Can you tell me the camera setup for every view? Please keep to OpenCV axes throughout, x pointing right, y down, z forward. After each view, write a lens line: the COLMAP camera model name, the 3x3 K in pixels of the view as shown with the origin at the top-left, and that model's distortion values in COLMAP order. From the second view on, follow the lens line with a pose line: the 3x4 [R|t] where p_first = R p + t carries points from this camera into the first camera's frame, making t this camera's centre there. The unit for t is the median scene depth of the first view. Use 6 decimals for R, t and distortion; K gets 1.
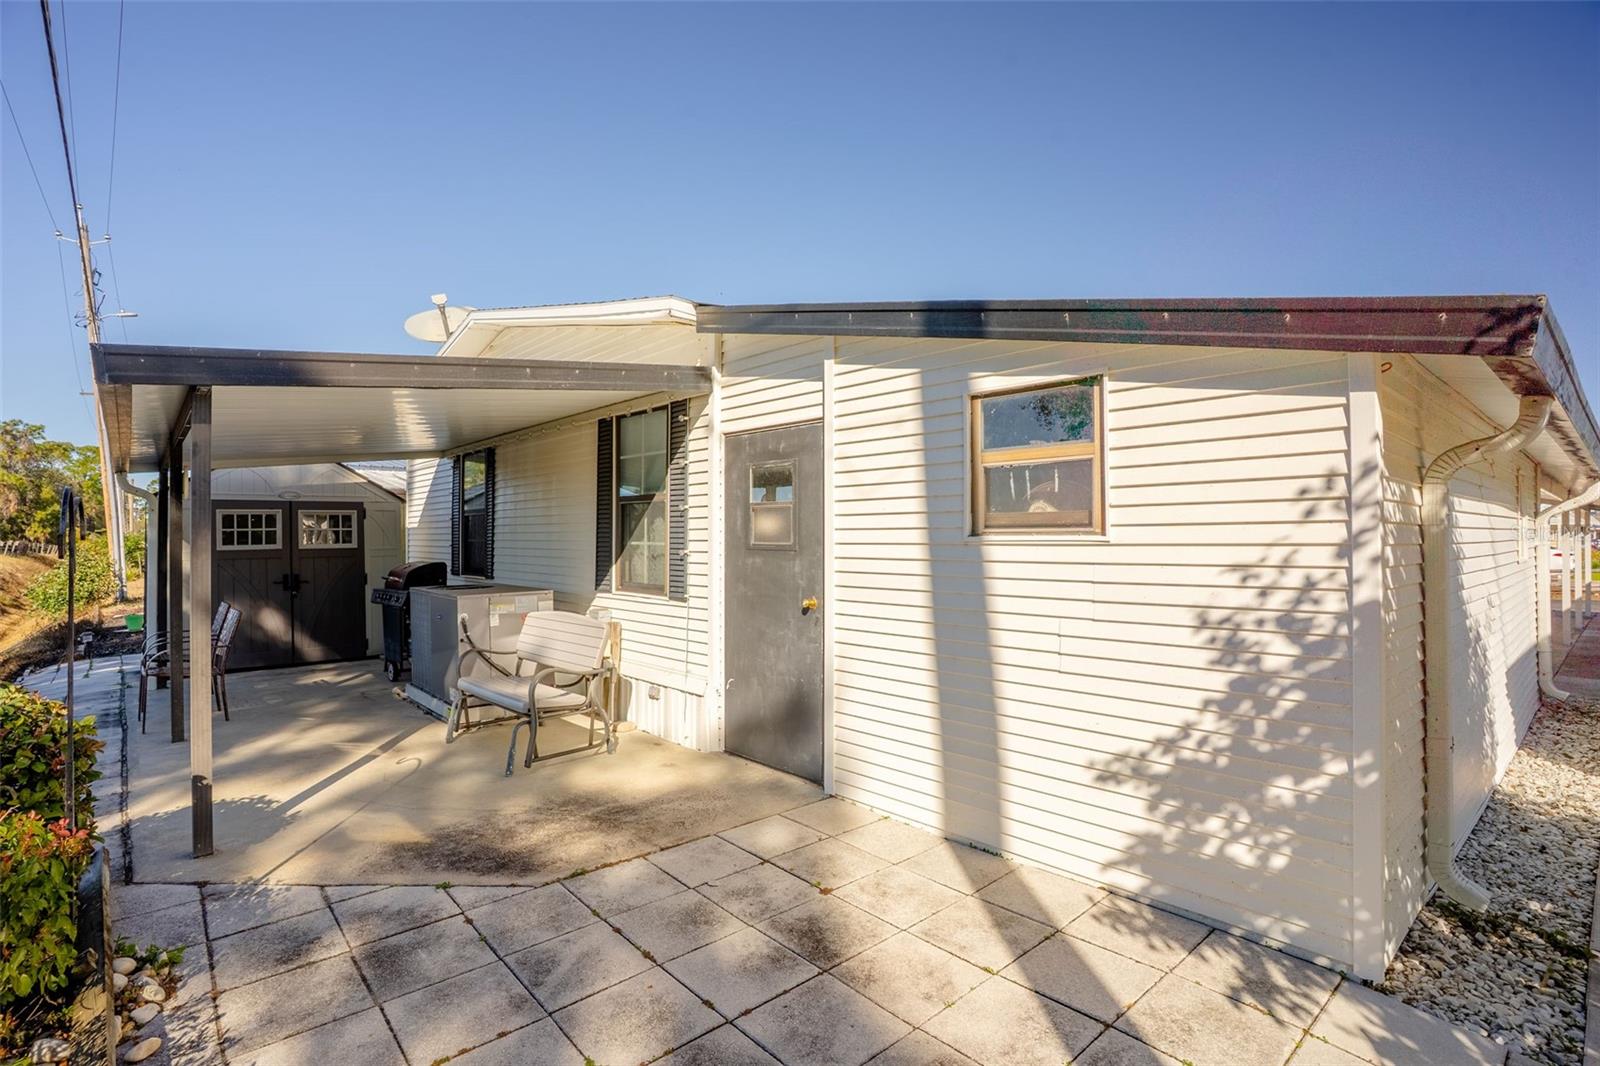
lens RADIAL K [[778.6, 0, 806.6], [0, 778.6, 527.2], [0, 0, 1]] dist [0.002587, -0.000984]
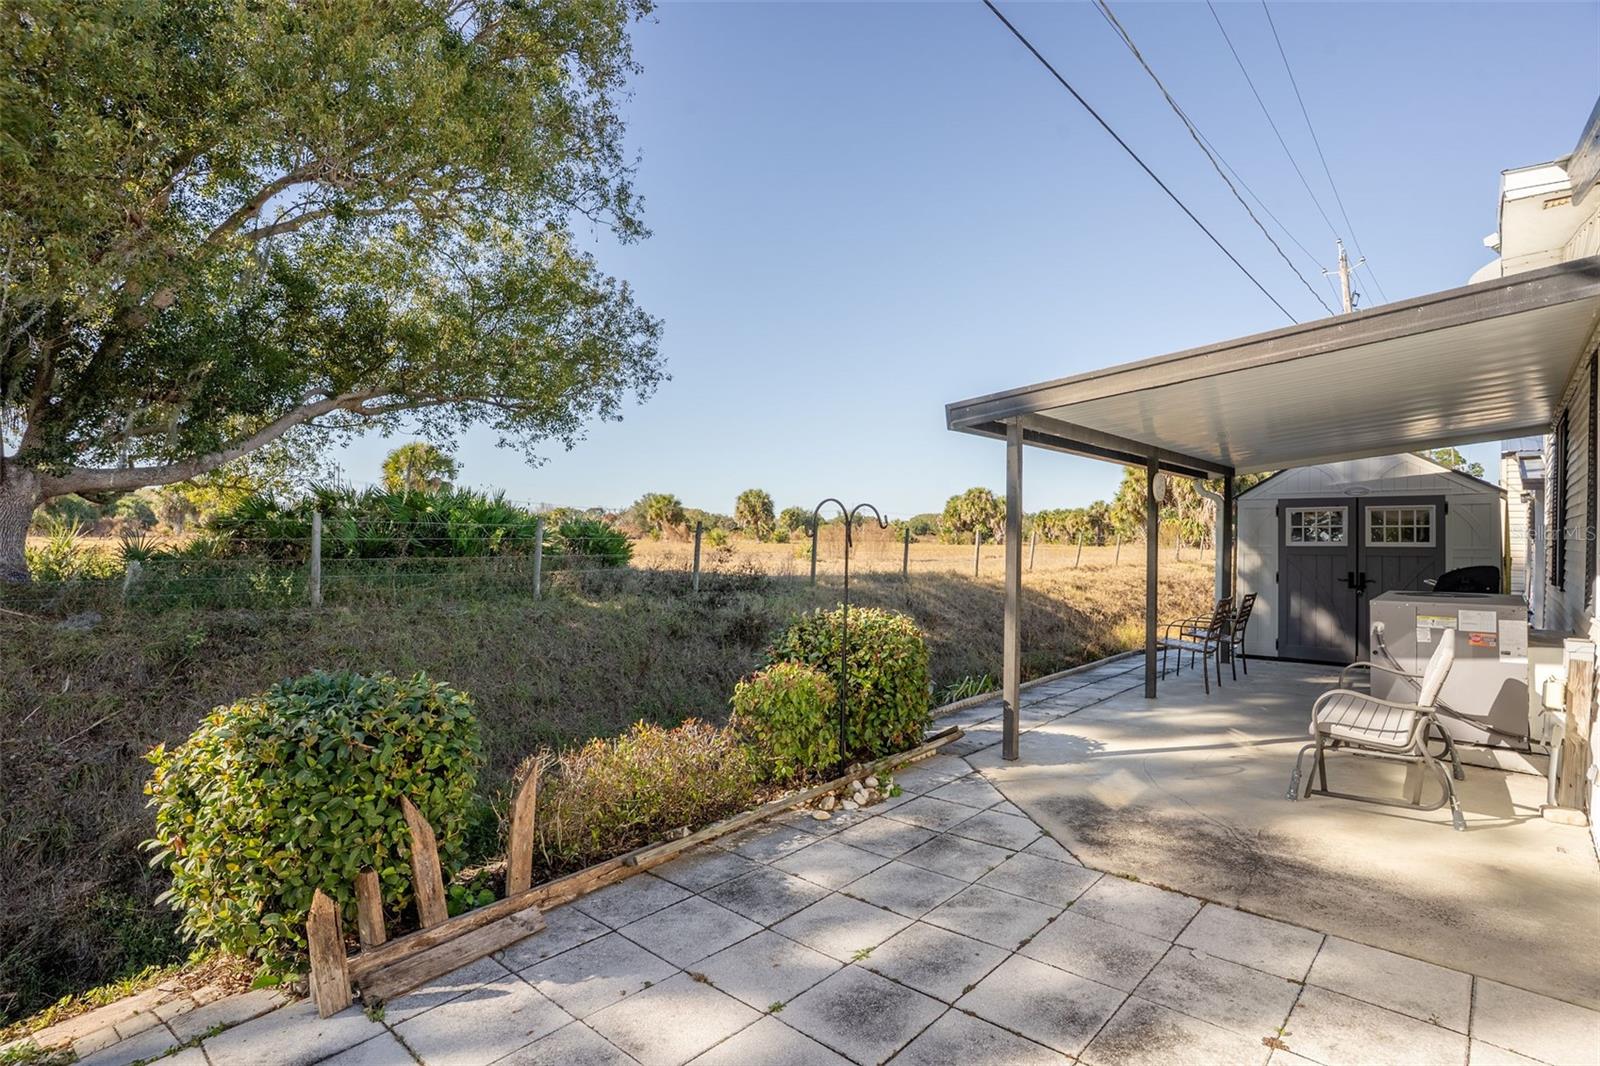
lens RADIAL K [[778.6, 0, 807.8], [0, 778.6, 537.4], [0, 0, 1]] dist [0.002587, -0.000984]
pose [[0.169271, 0.008095, -0.985536, 0.230948], [0.007611, 0.999926, 0.009521, 0.002370], [0.985540, -0.009113, 0.169196, 0.171919]]
